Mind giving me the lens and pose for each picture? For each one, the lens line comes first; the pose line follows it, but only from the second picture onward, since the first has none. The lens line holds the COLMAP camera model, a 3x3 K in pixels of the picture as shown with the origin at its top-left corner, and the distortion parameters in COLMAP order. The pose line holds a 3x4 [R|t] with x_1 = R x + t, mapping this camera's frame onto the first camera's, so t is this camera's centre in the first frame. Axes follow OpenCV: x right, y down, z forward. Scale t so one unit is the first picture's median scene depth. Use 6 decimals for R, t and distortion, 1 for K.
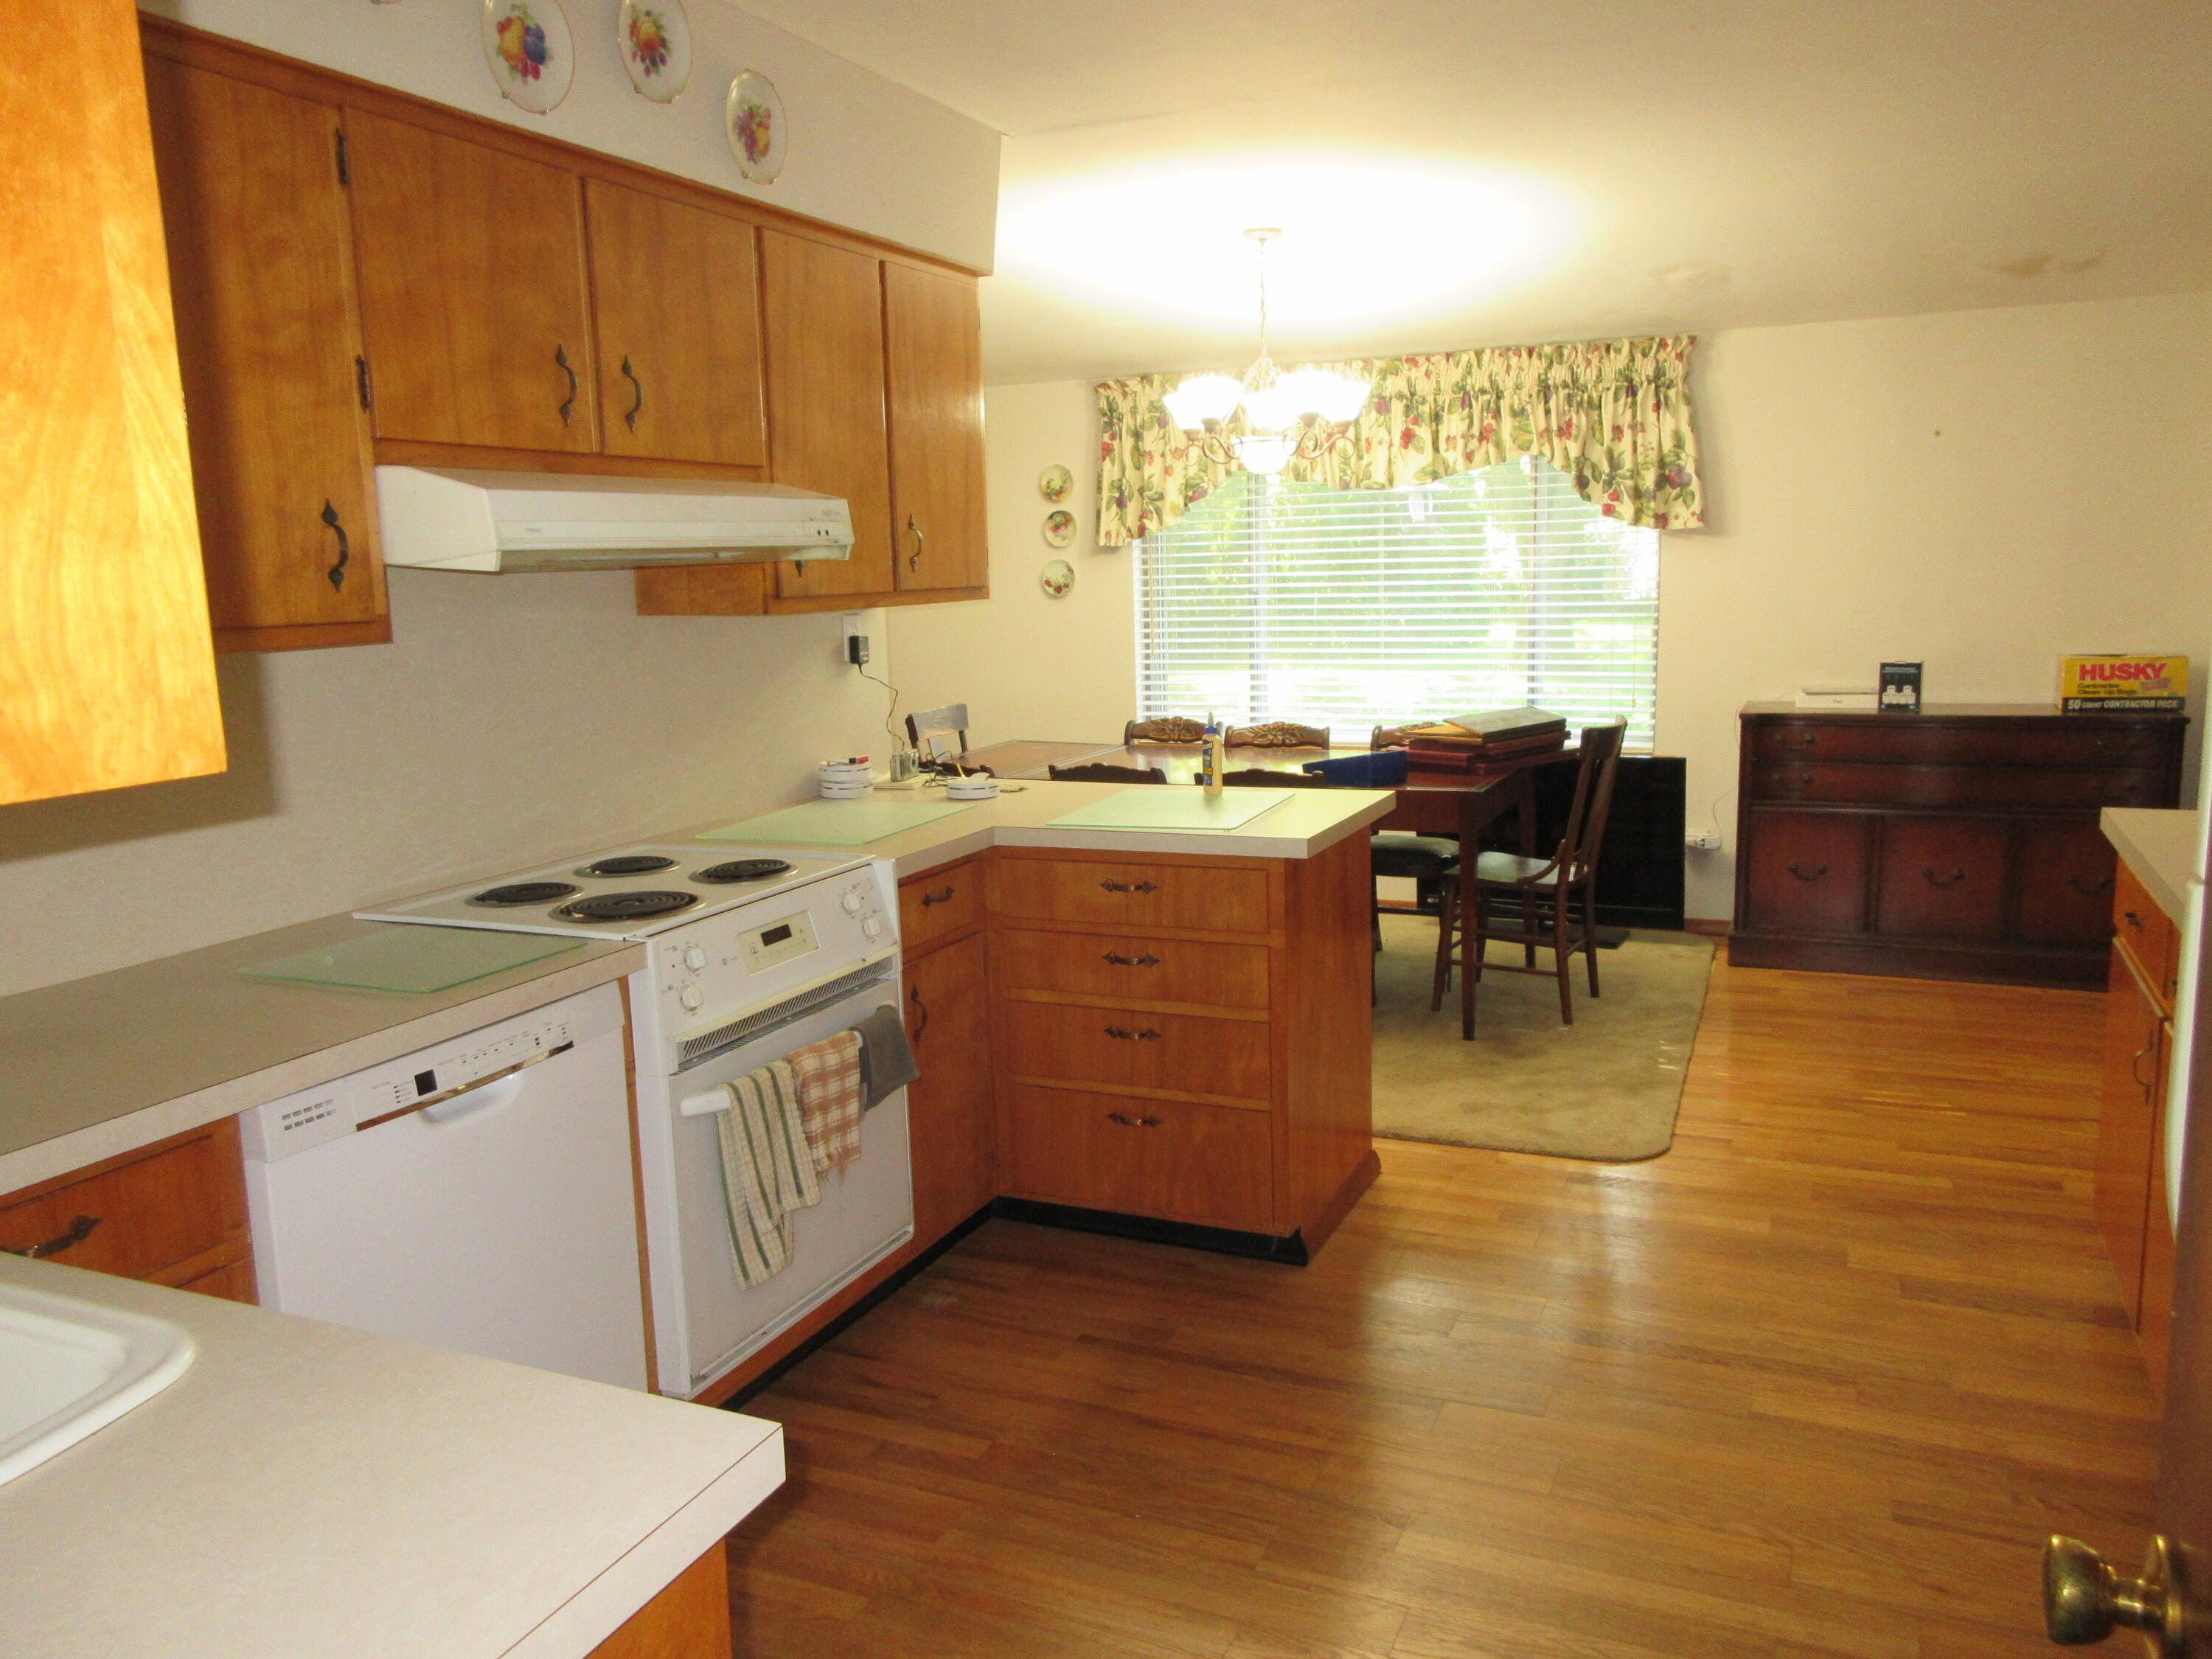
lens RADIAL K [[1656.6, 0, 1113.5], [0, 1656.6, 829.7], [0, 0, 1]] dist [0.009524, 0.000809]
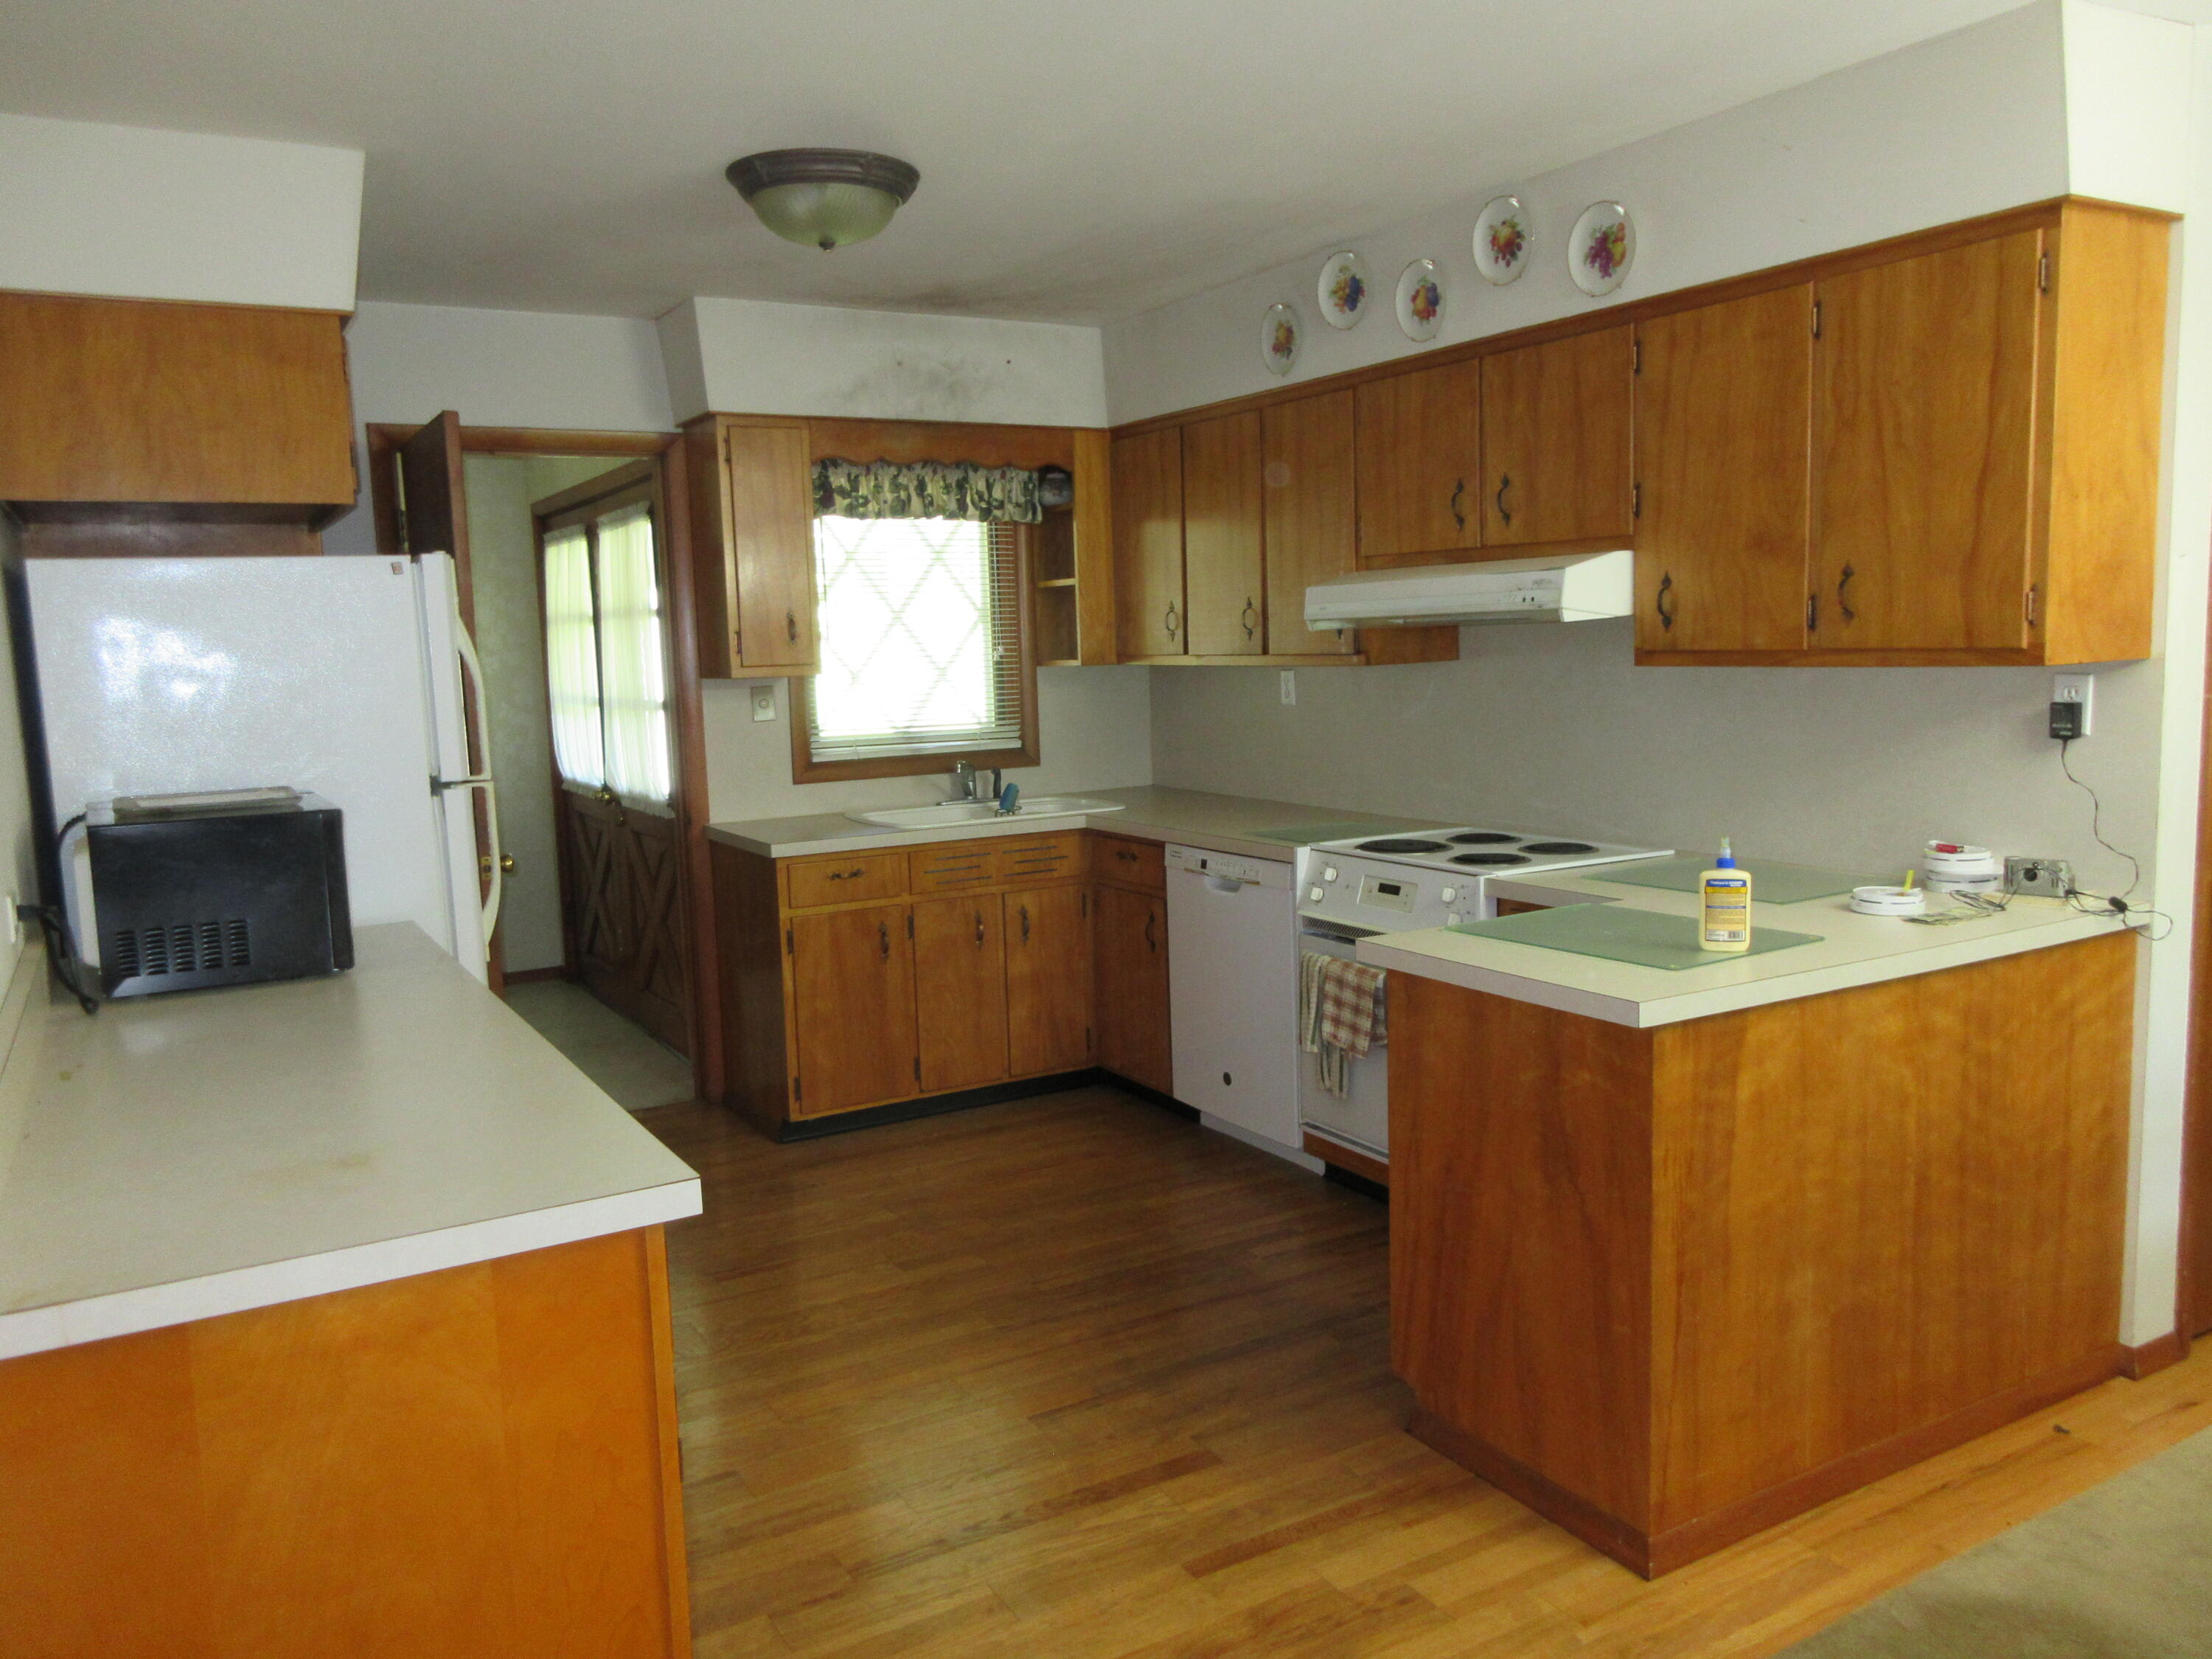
lens RADIAL K [[1656.6, 0, 1109.3], [0, 1656.6, 832.9], [0, 0, 1]] dist [0.009524, 0.000809]
pose [[-0.581090, 0.142960, -0.801185, 0.575721], [-0.084534, 0.968523, 0.234131, -0.159290], [0.809437, 0.203778, -0.550714, 0.852989]]
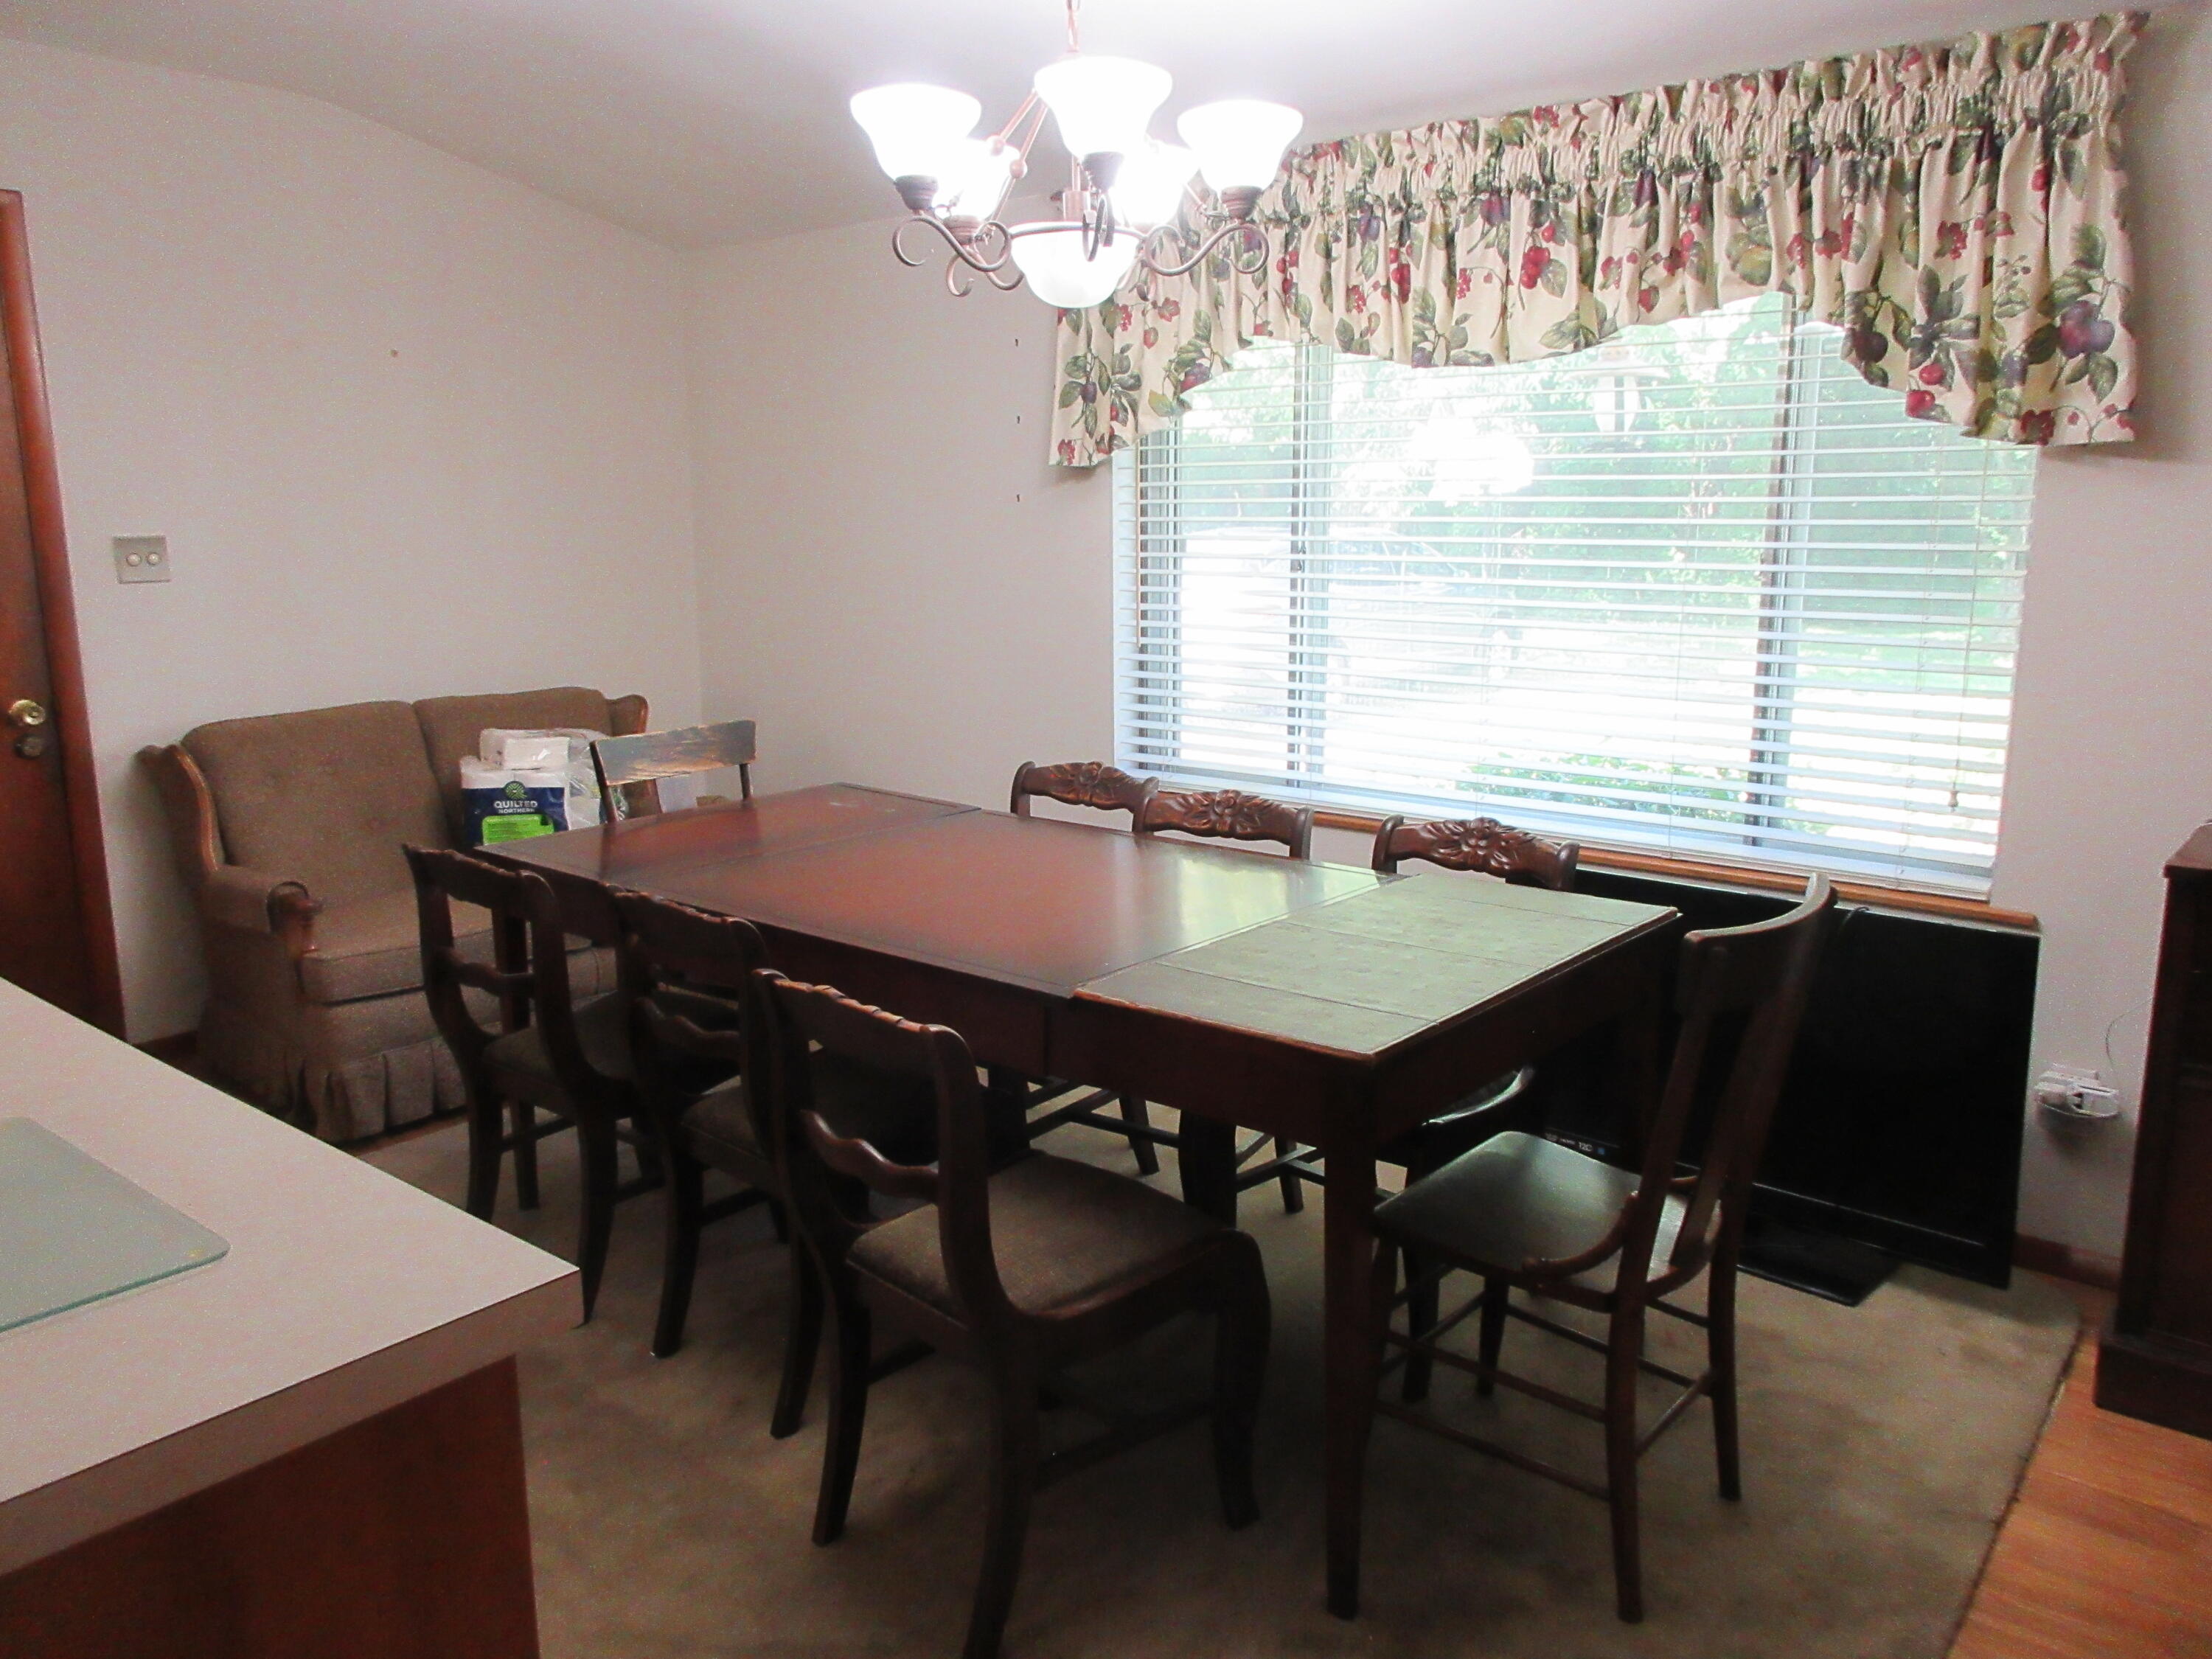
lens RADIAL K [[1656.6, 0, 1107.6], [0, 1656.6, 828.5], [0, 0, 1]] dist [0.009524, 0.000809]
pose [[0.962807, 0.075319, -0.259479, 0.239089], [-0.065864, 0.996815, 0.044956, -0.087343], [0.262038, -0.026193, 0.964702, 0.543121]]
